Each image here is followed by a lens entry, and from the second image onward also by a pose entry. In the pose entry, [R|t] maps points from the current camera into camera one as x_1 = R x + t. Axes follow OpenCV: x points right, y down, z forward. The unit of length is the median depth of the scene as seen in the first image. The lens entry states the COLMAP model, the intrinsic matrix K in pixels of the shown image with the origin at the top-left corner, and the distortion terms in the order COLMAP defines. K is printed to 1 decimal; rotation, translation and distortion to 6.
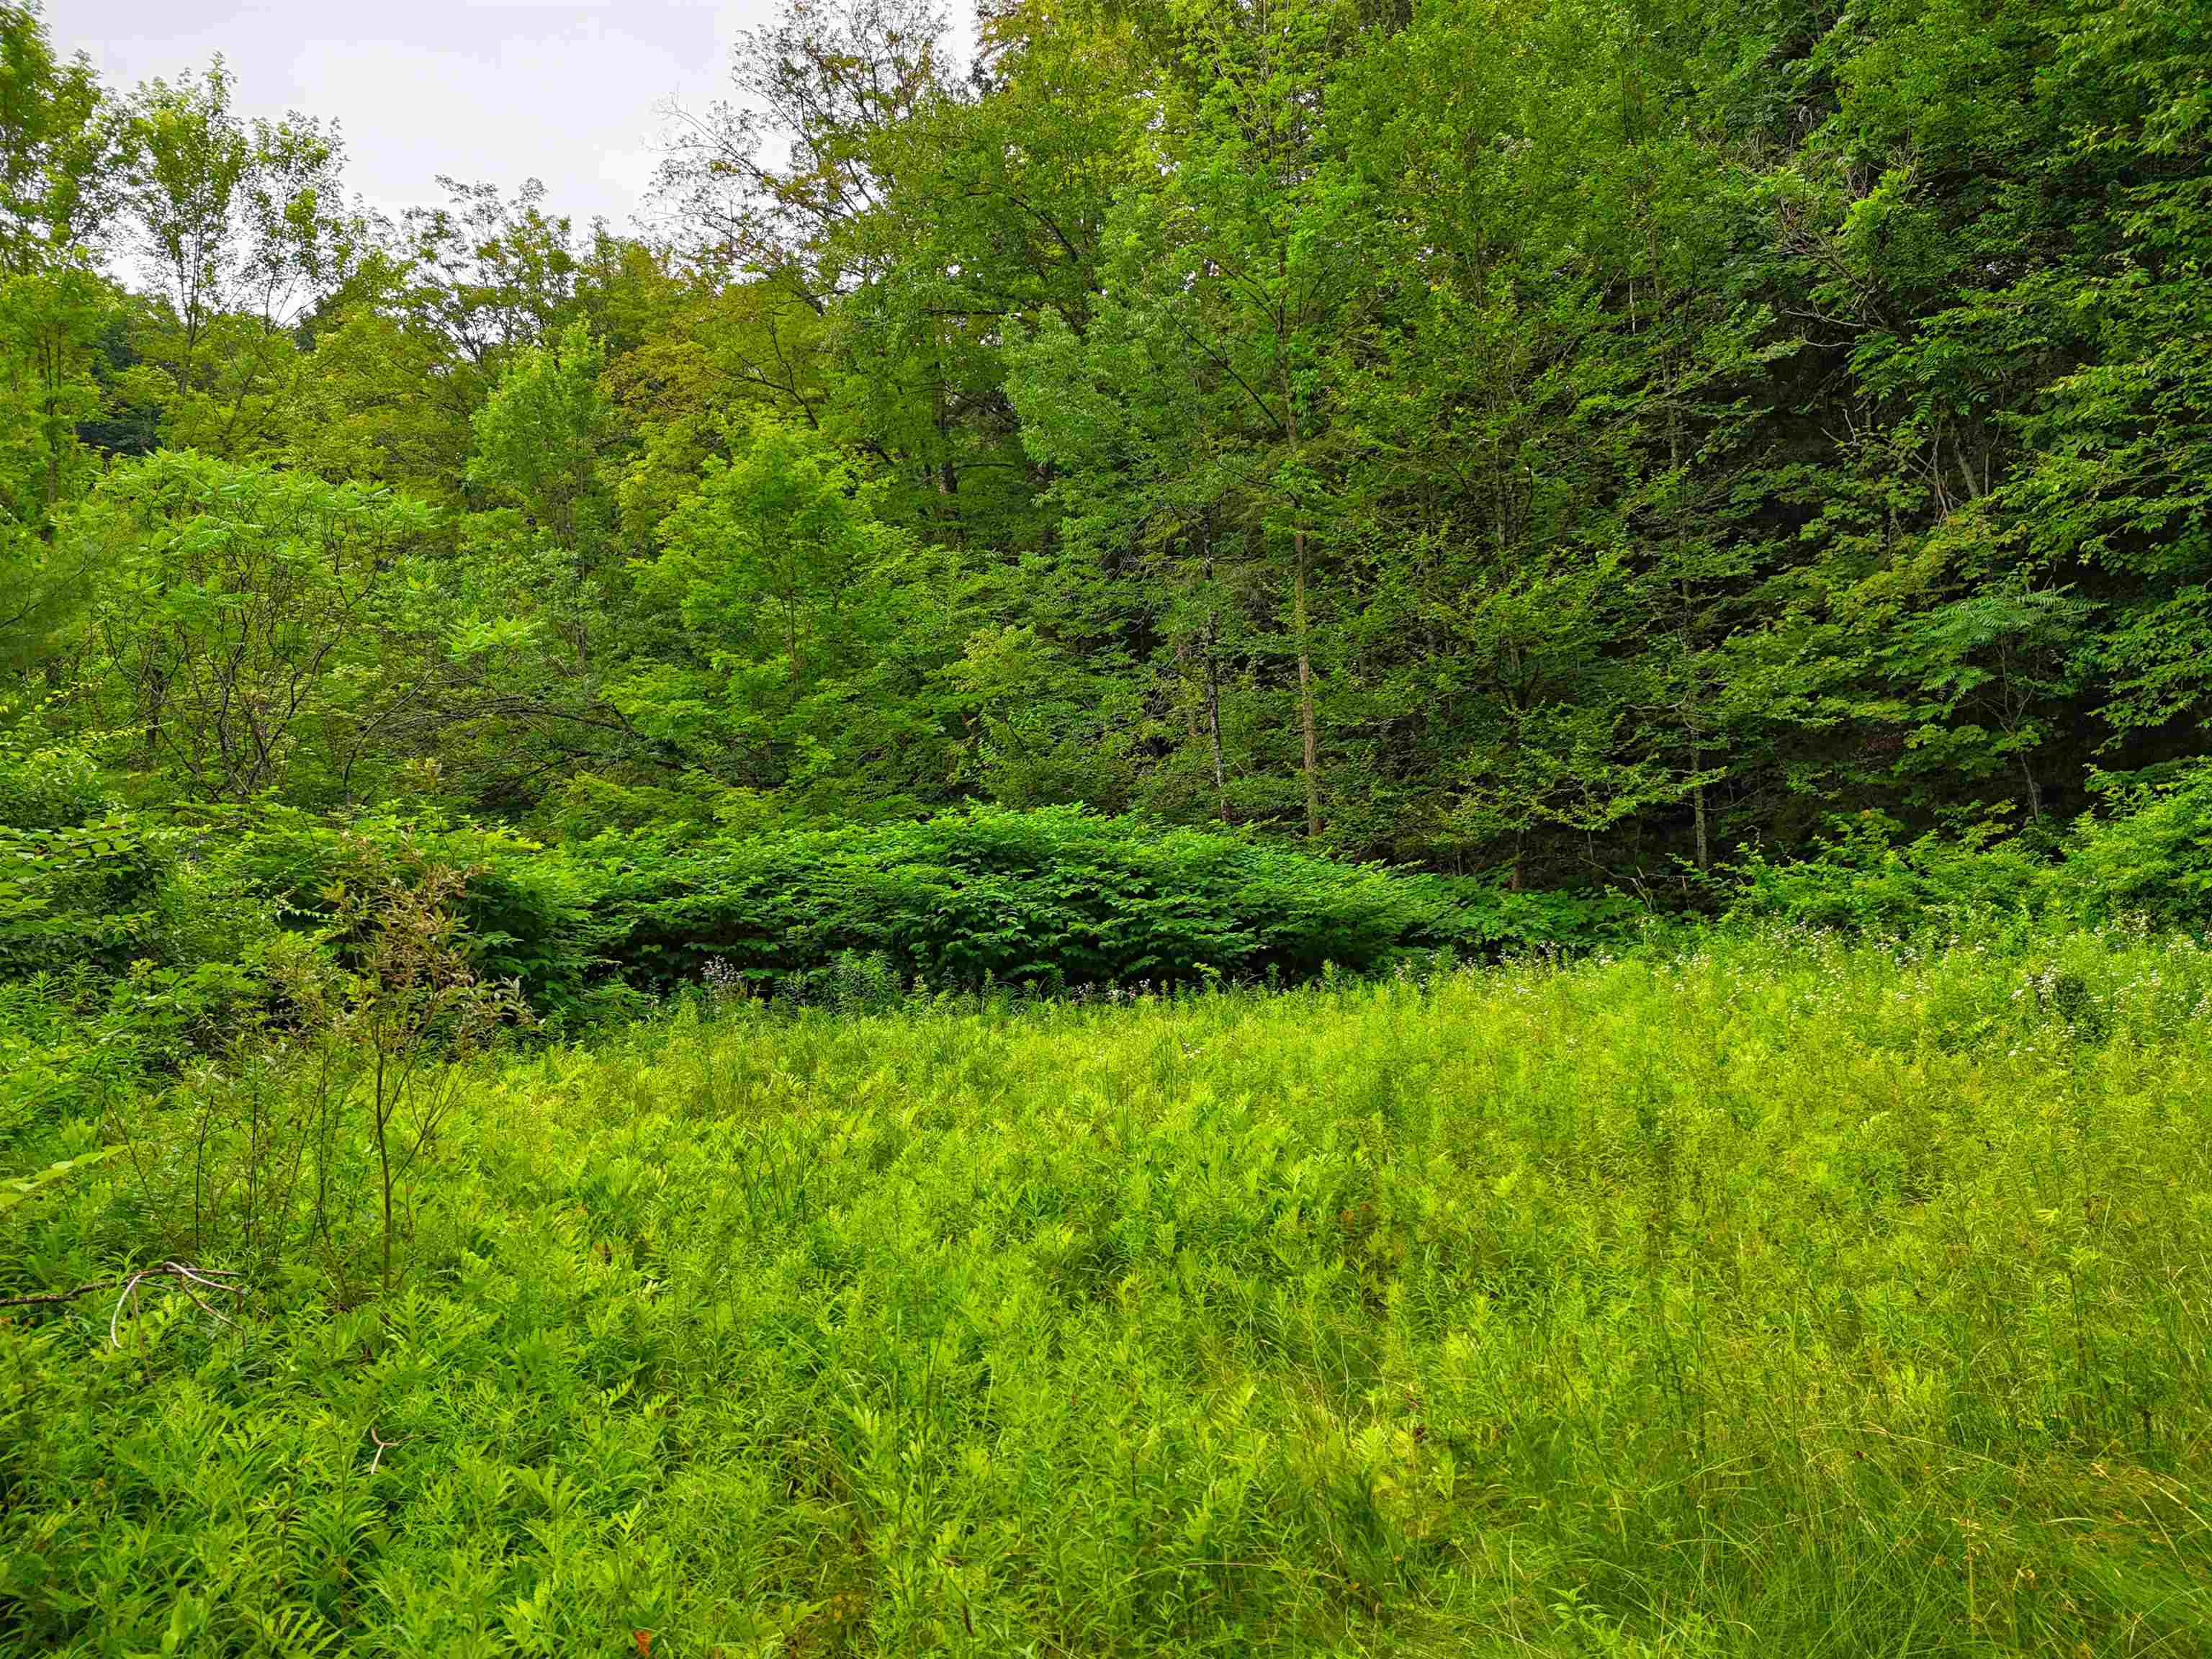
lens RADIAL K [[1554.8, 0, 1093.6], [0, 1554.8, 844.3], [0, 0, 1]] dist [0.031362, -0.036009]
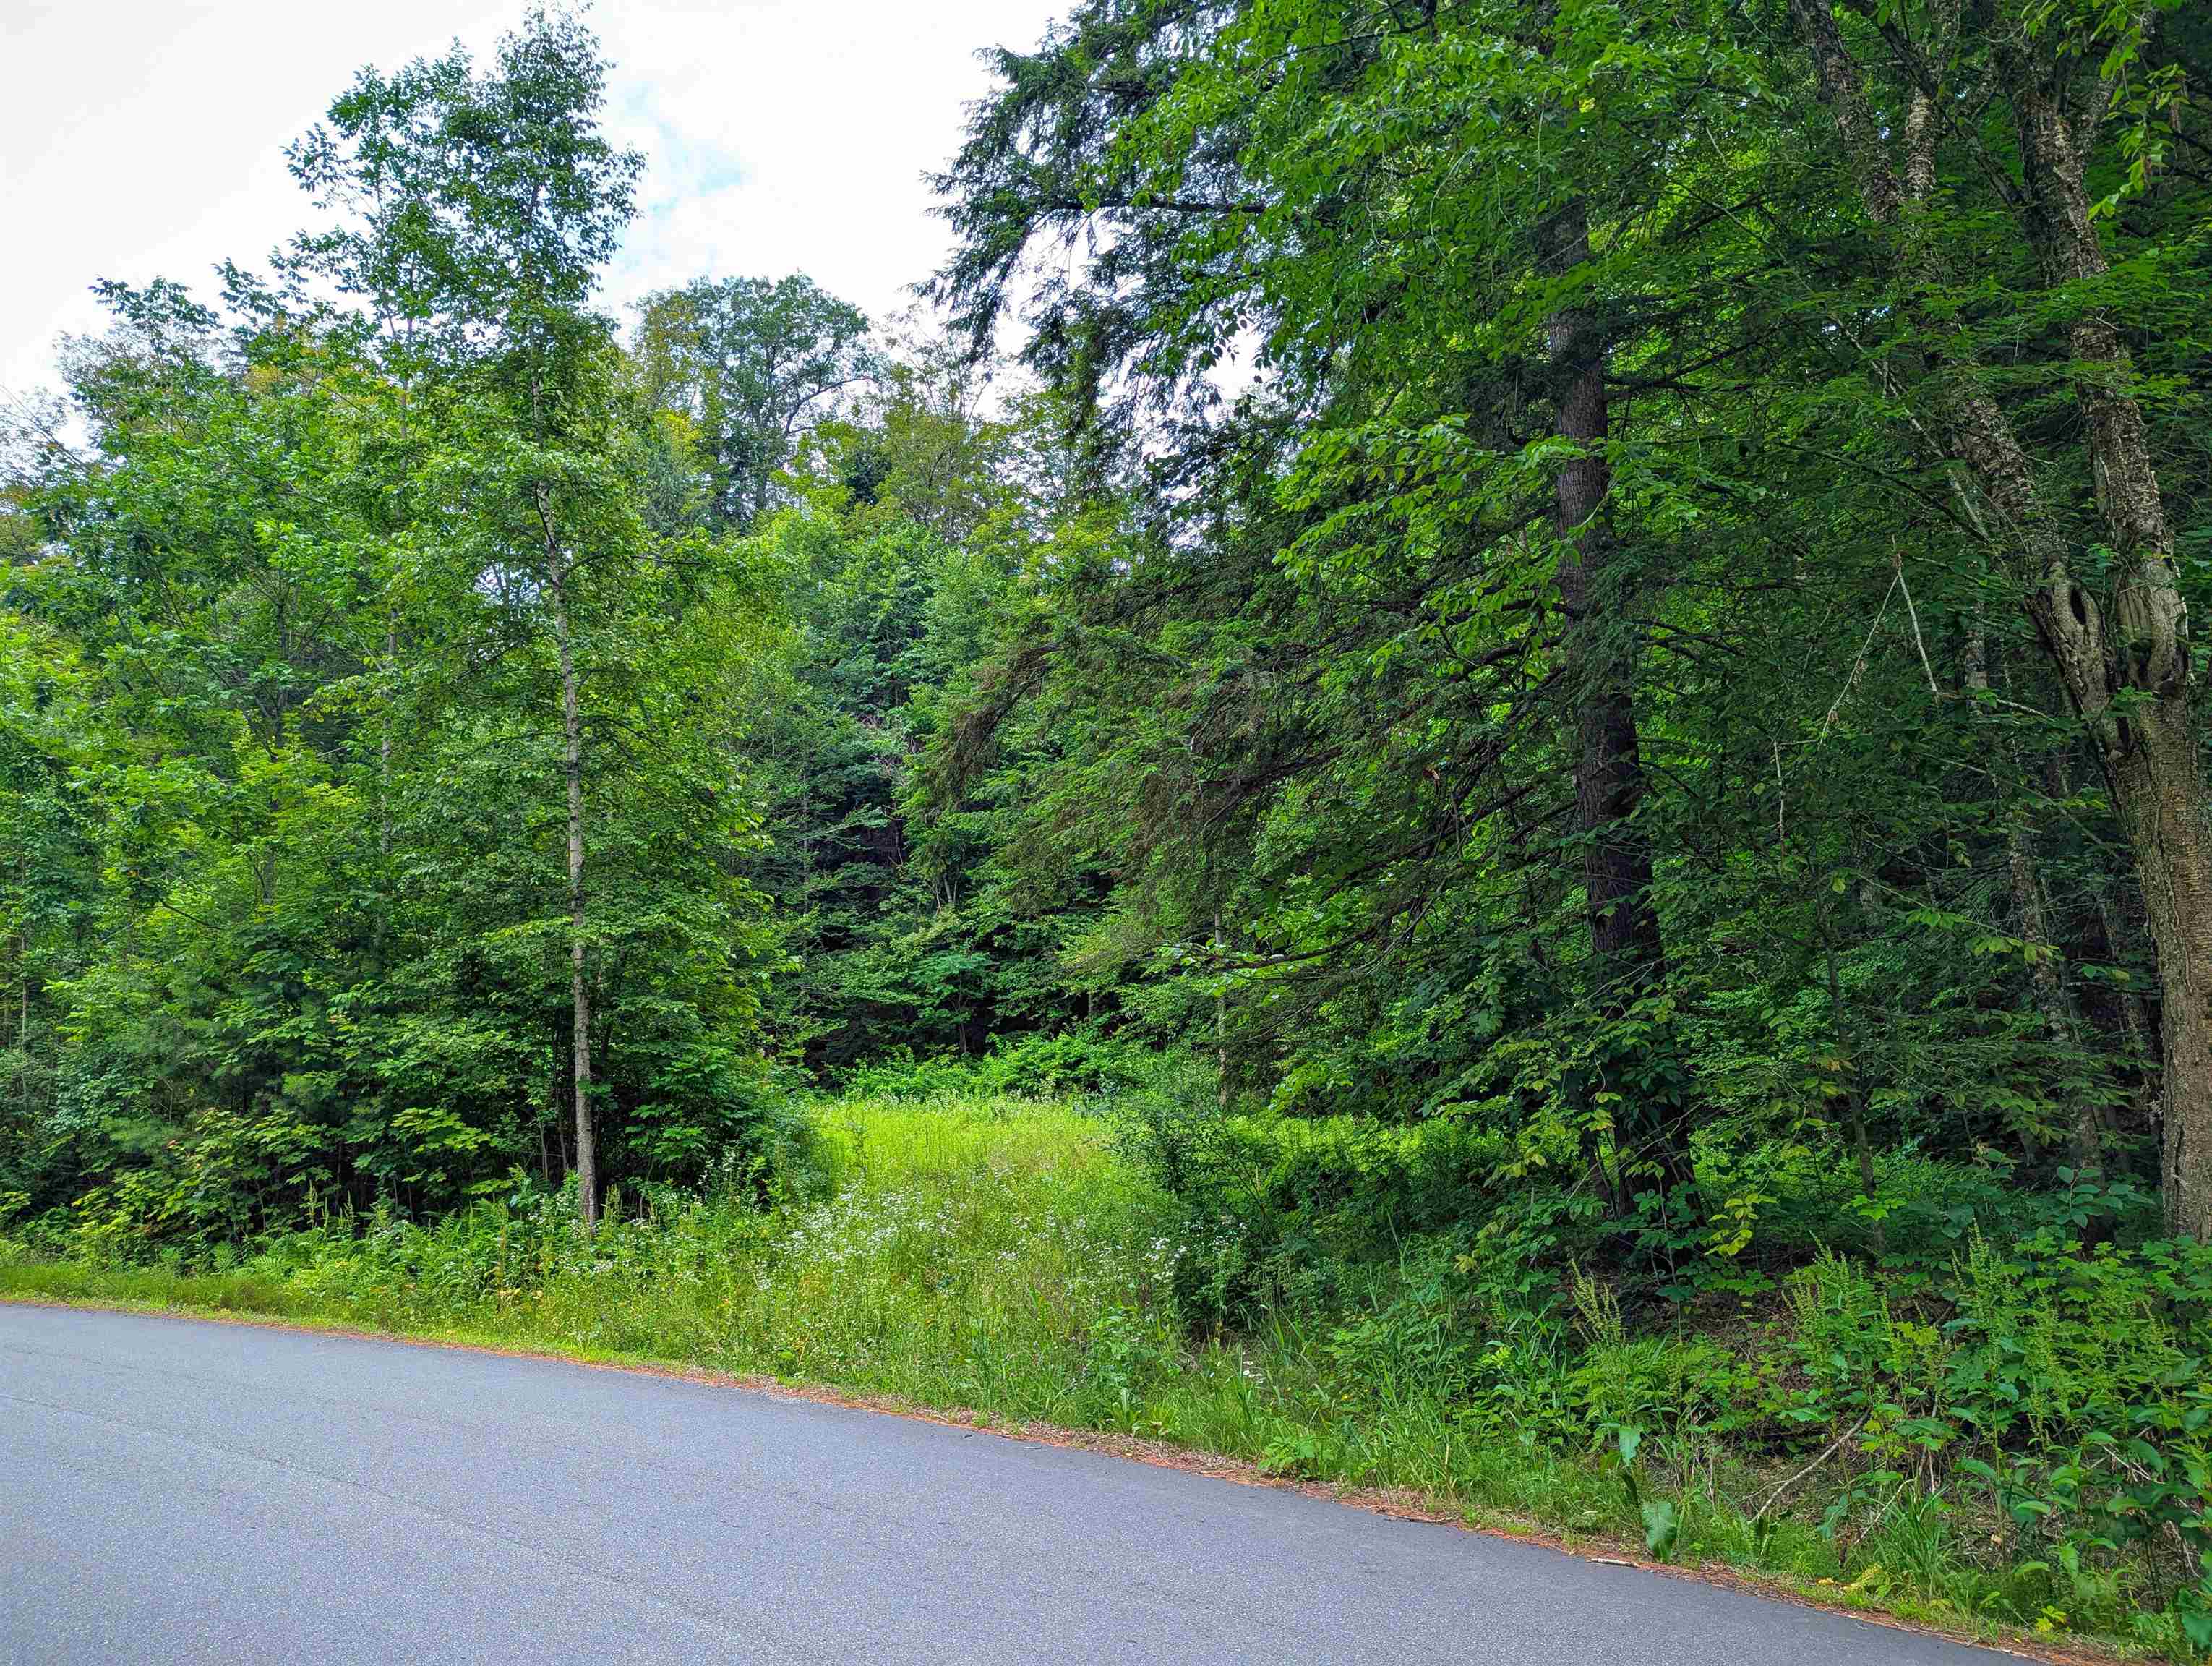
lens RADIAL K [[1495.8, 0, 1108.7], [0, 1495.8, 734.4], [0, 0, 1]] dist [-0.019530, -0.001799]
pose [[0.769225, 0.181039, 0.612795, -0.645563], [-0.054856, 0.974193, -0.218949, -0.003729], [-0.636619, 0.134806, 0.759305, -0.831305]]
